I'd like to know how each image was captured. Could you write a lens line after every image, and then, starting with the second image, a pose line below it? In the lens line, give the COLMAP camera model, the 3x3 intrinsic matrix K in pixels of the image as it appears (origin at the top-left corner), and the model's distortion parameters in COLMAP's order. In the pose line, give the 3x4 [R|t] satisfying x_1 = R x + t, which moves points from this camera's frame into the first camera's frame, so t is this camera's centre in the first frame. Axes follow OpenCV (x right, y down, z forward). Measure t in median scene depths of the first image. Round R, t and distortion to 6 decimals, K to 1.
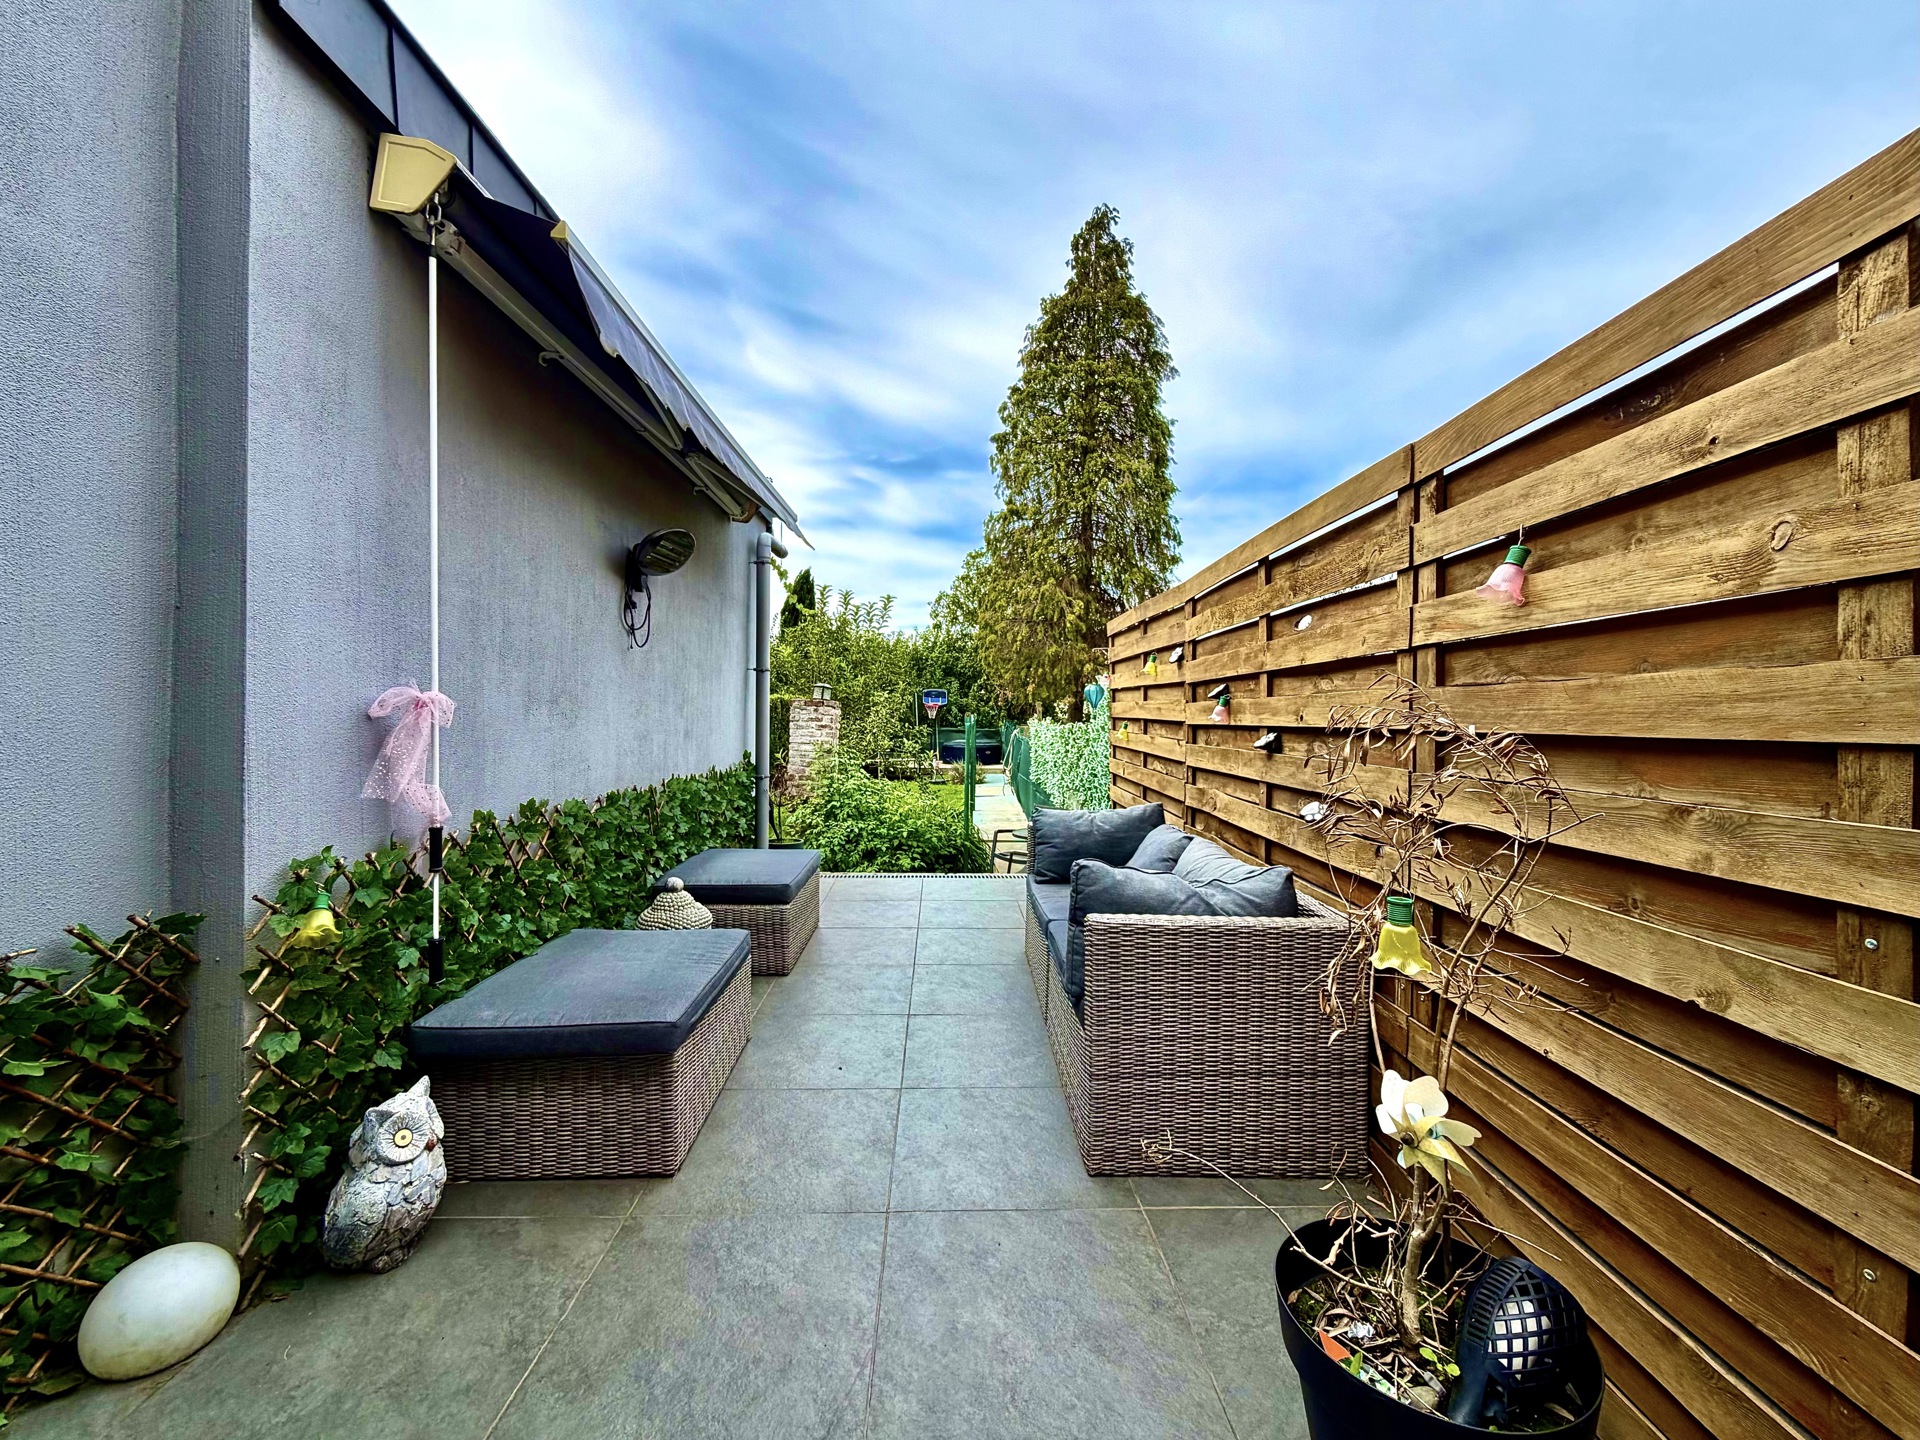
lens RADIAL K [[811.4, 0, 962.8], [0, 811.4, 720.3], [0, 0, 1]] dist [-0.000293, -0.000029]
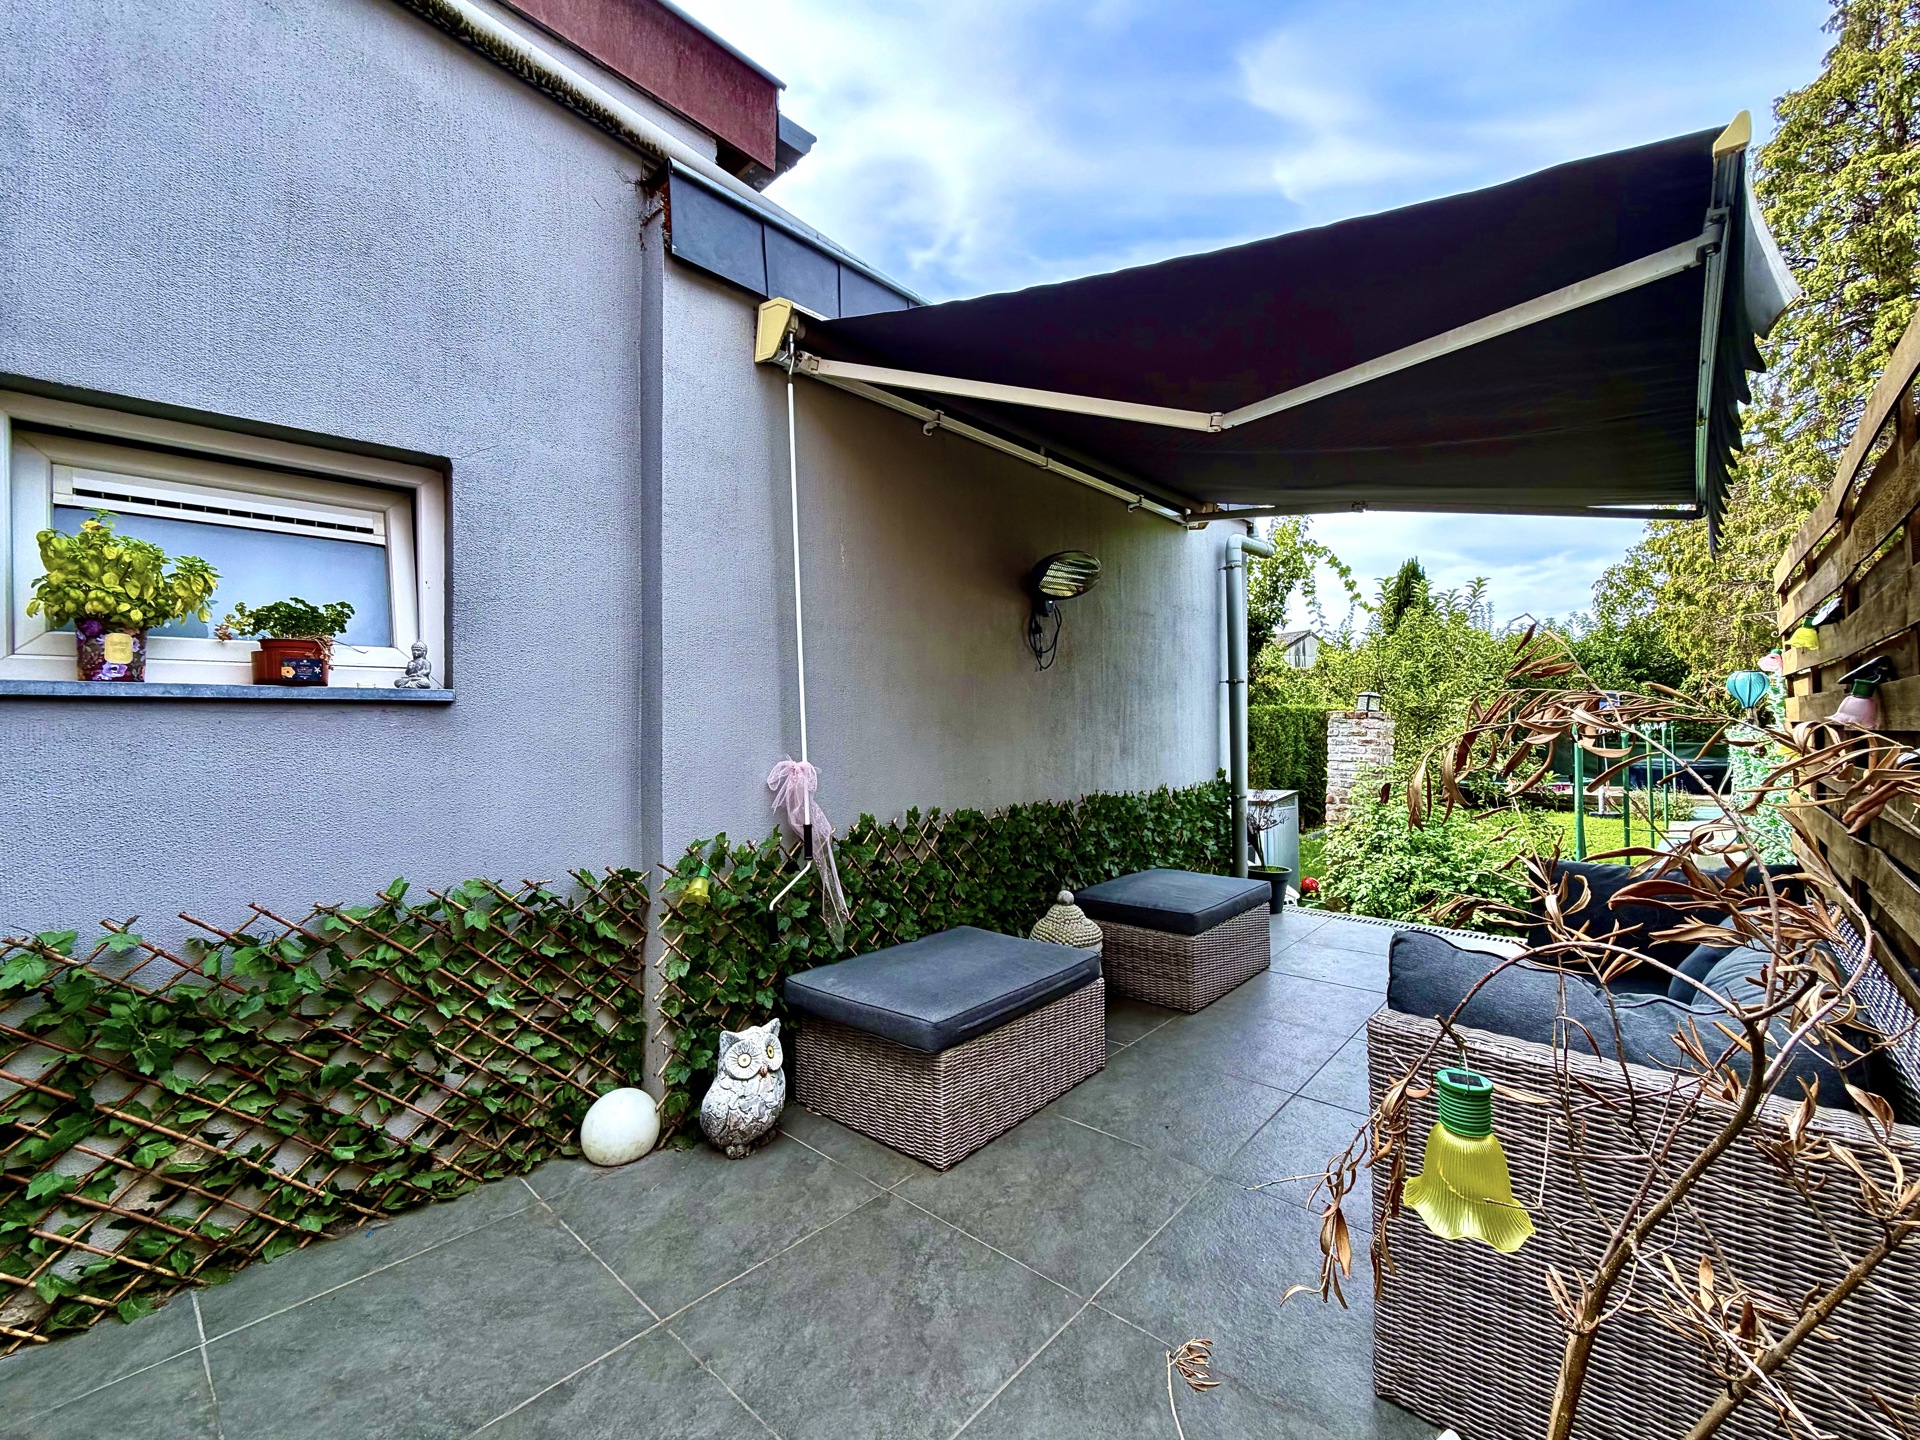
lens RADIAL K [[811.4, 0, 962.8], [0, 811.4, 720.3], [0, 0, 1]] dist [-0.000293, -0.000029]
pose [[0.705982, -0.029573, -0.707612, 0.482875], [0.014171, 0.999518, -0.027634, 0.008296], [0.708088, 0.009481, 0.706060, 0.310700]]
